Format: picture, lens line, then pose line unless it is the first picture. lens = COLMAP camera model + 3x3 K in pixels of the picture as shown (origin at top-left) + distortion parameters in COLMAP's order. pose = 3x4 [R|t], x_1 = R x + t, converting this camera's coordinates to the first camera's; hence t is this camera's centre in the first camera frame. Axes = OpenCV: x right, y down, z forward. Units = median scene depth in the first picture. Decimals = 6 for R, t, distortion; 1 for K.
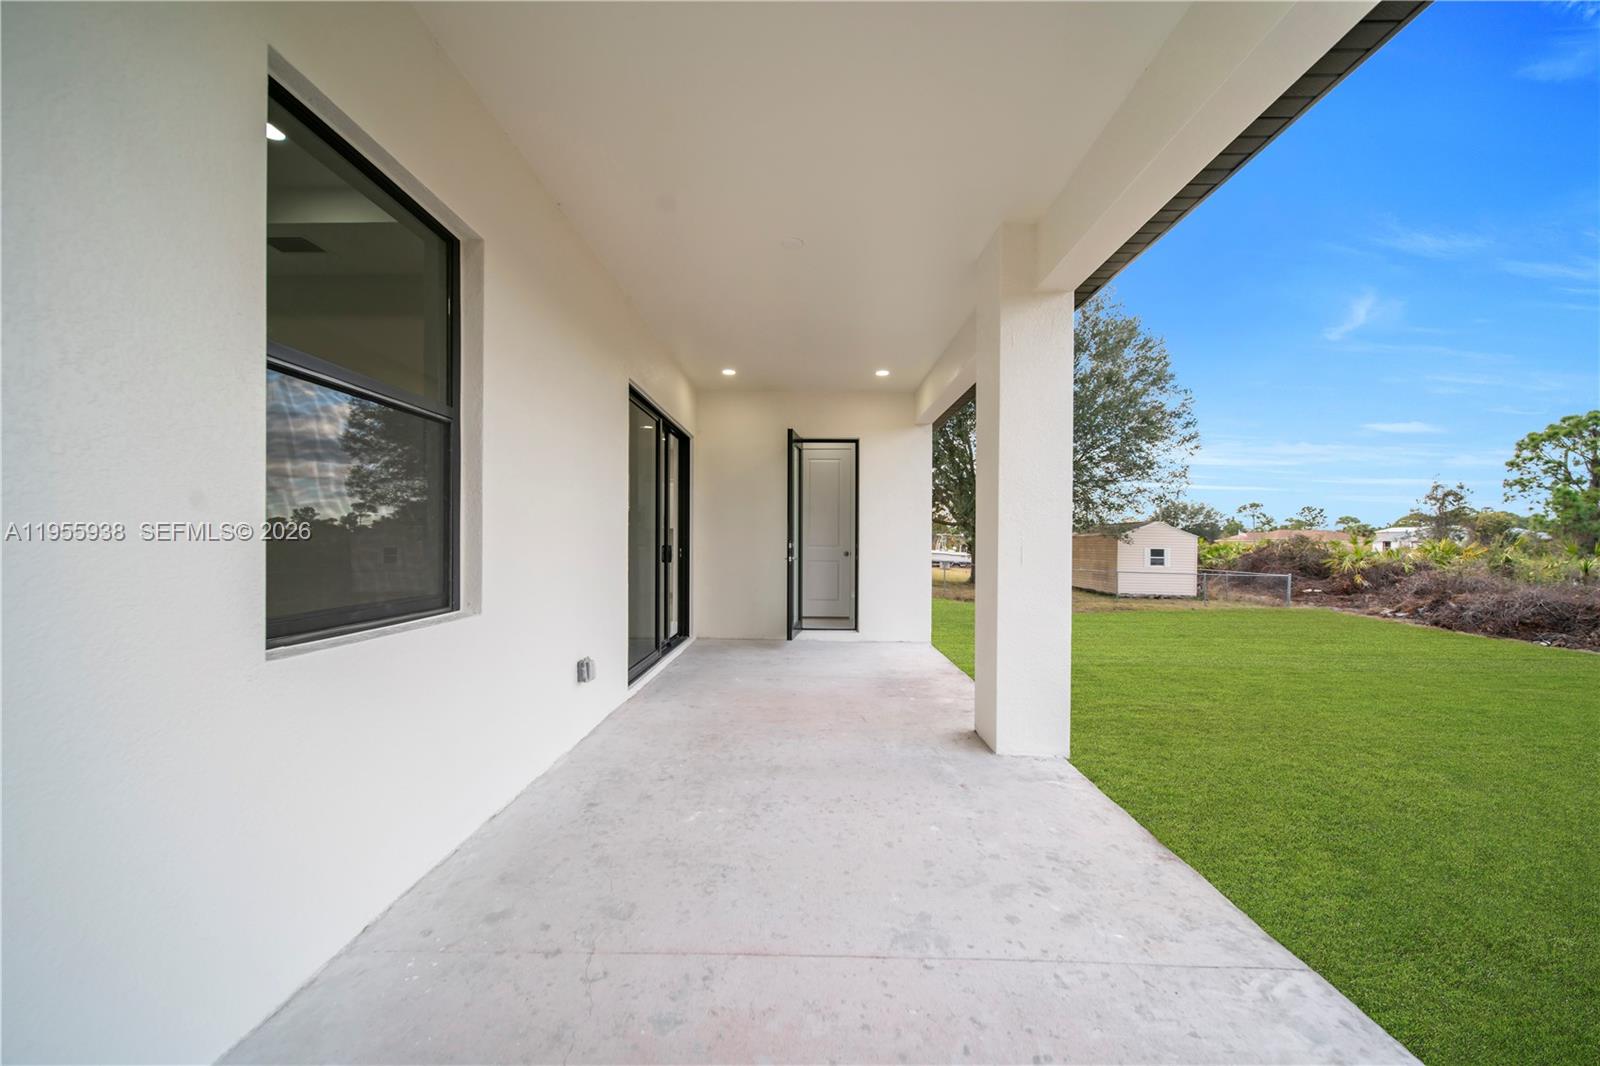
lens RADIAL K [[556.7, 0, 800.6], [0, 556.7, 541.1], [0, 0, 1]] dist [-0.000833, -0.000073]
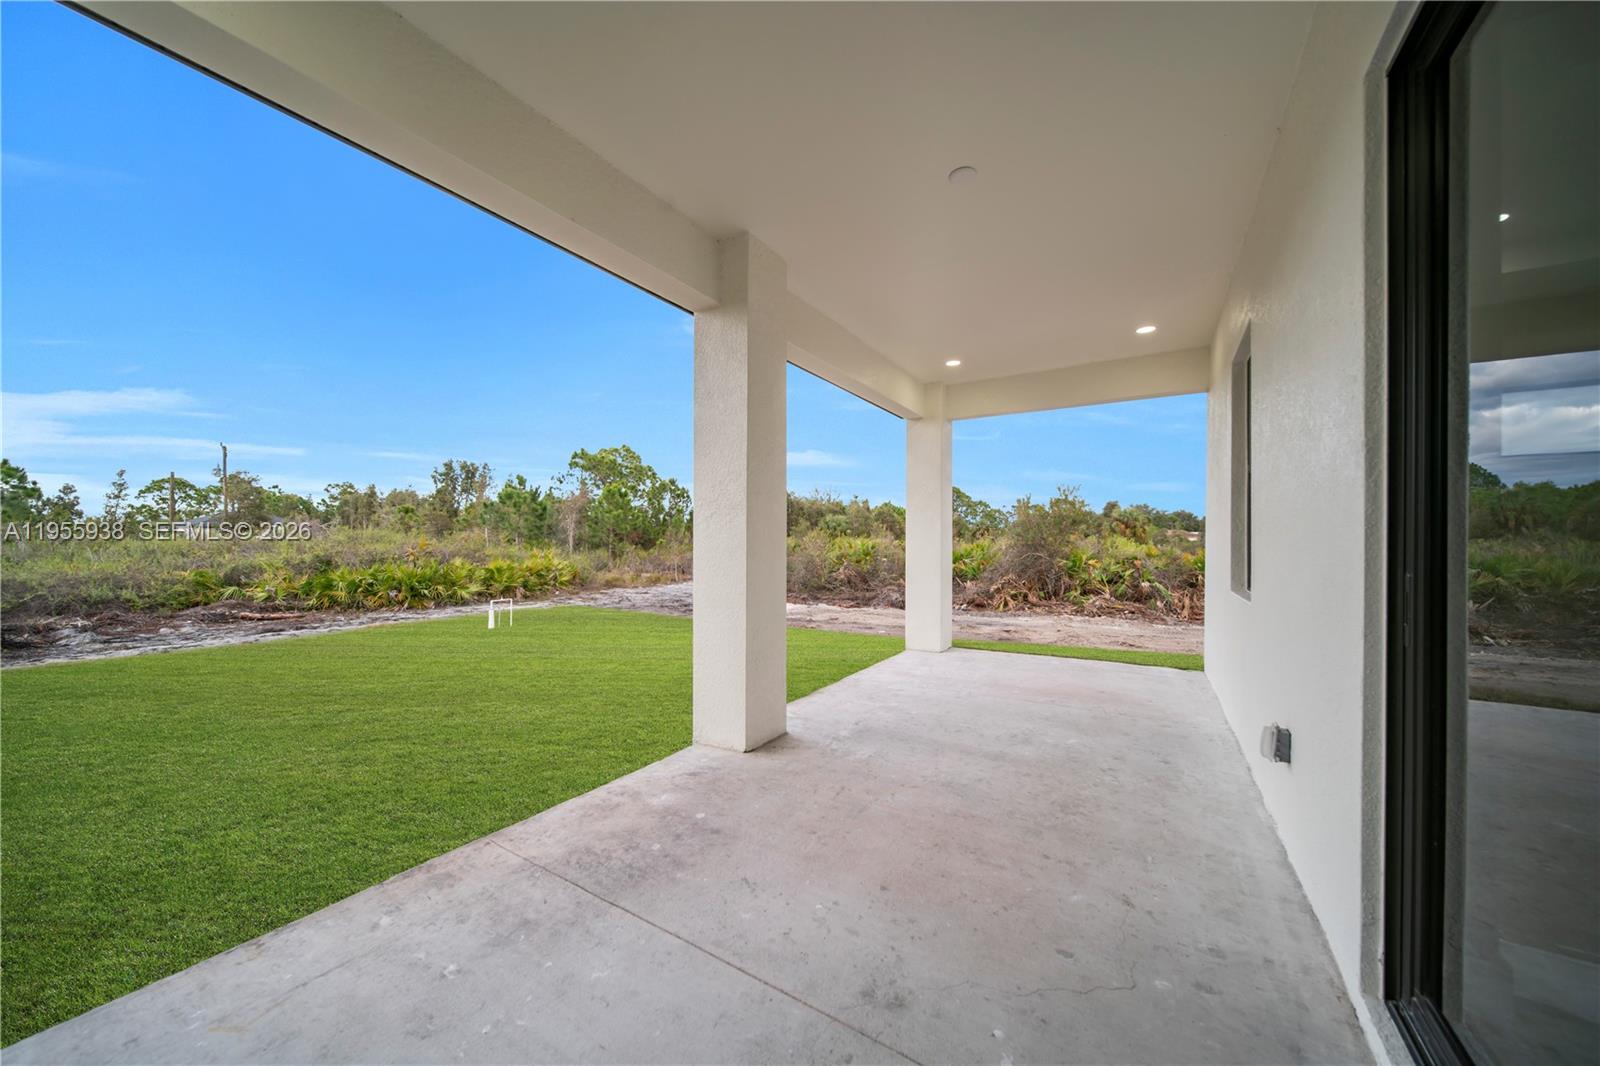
lens RADIAL K [[556.7, 0, 800.6], [0, 556.7, 541.1], [0, 0, 1]] dist [-0.000833, -0.000073]
pose [[-0.855307, -0.009749, 0.518030, -0.278175], [-0.007686, 0.999952, 0.006129, -0.010844], [-0.518065, 0.001260, -0.855340, 2.150030]]
